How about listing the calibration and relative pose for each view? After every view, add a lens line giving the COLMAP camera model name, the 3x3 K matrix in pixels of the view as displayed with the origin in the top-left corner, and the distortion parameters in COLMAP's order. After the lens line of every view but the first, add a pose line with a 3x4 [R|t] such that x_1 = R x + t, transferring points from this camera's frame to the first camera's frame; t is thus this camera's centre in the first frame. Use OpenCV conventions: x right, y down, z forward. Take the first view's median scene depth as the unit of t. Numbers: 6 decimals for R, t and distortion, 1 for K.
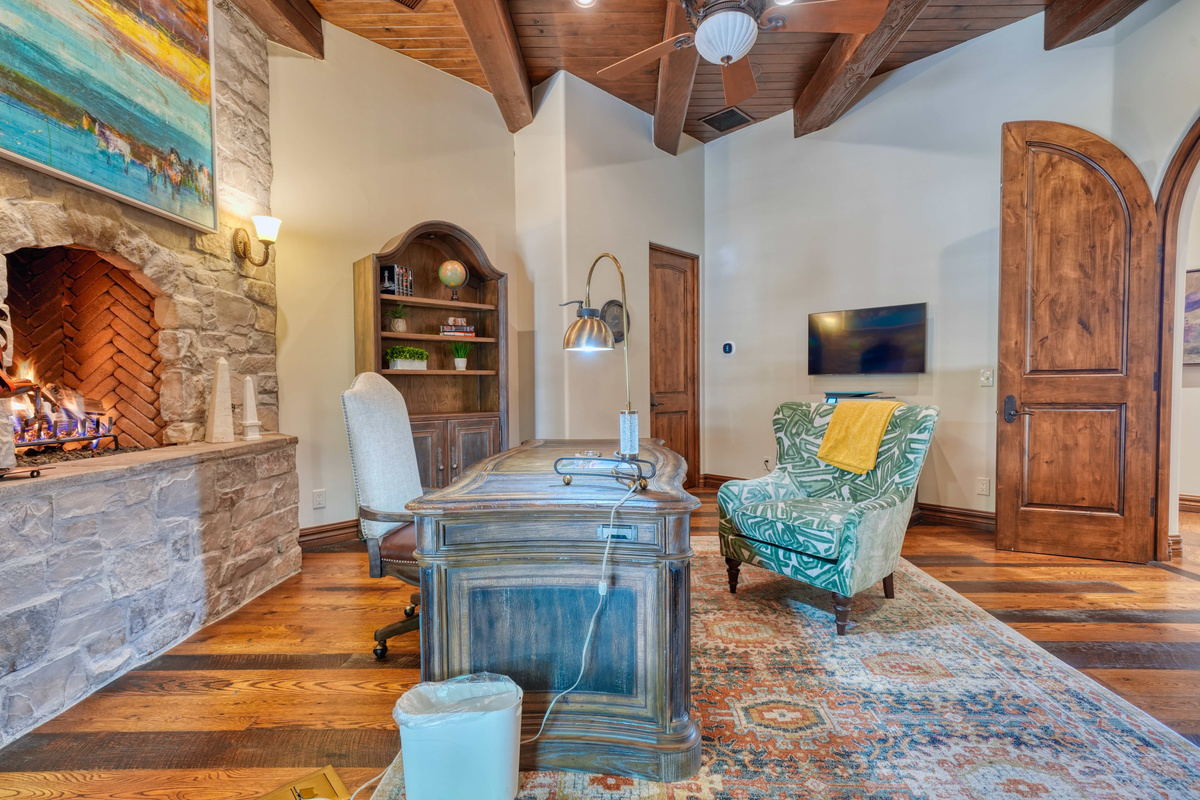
lens RADIAL K [[561.3, 0, 605.4], [0, 561.3, 401.5], [0, 0, 1]] dist [0.005638, 0.001687]
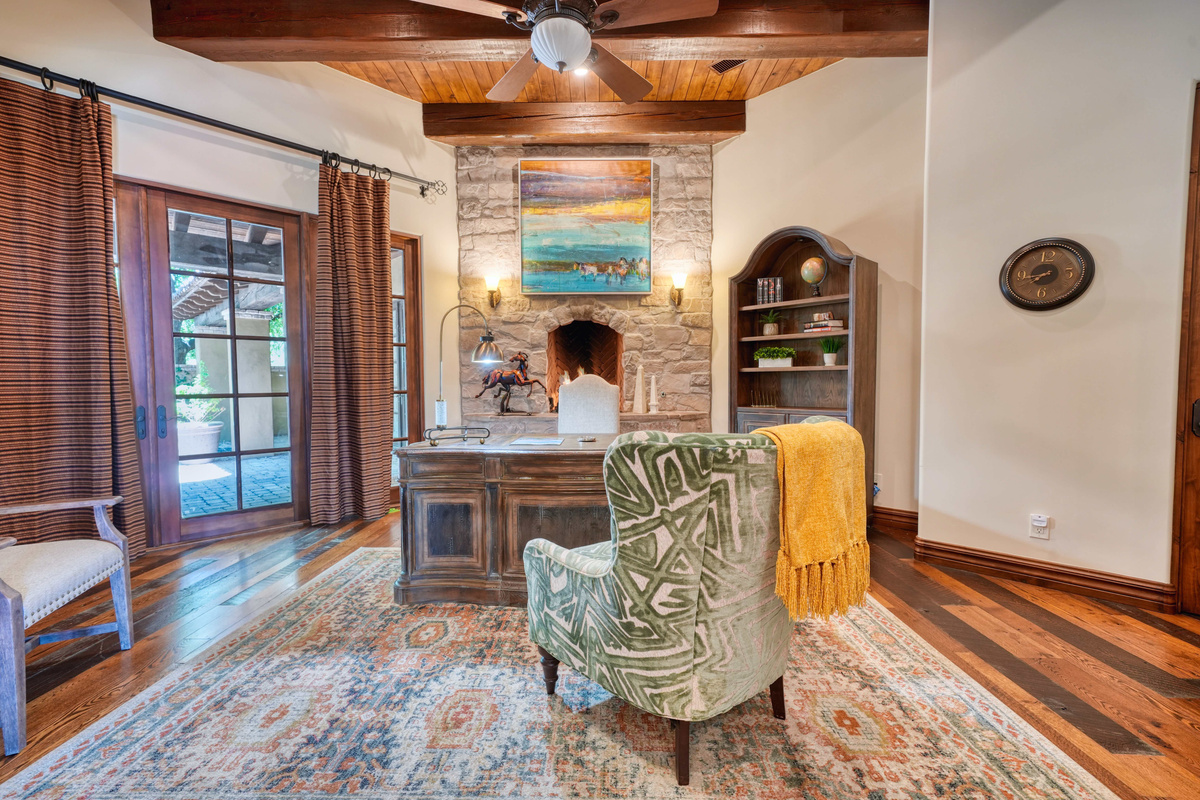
lens RADIAL K [[529.0, 0, 602.4], [0, 529.0, 400.4], [0, 0, 1]] dist [0.006878, 0.001662]
pose [[-0.011106, 0.043927, -0.998973, 1.038308], [-0.024672, 0.998718, 0.044190, -0.040940], [0.999634, 0.025138, -0.010008, 0.951743]]
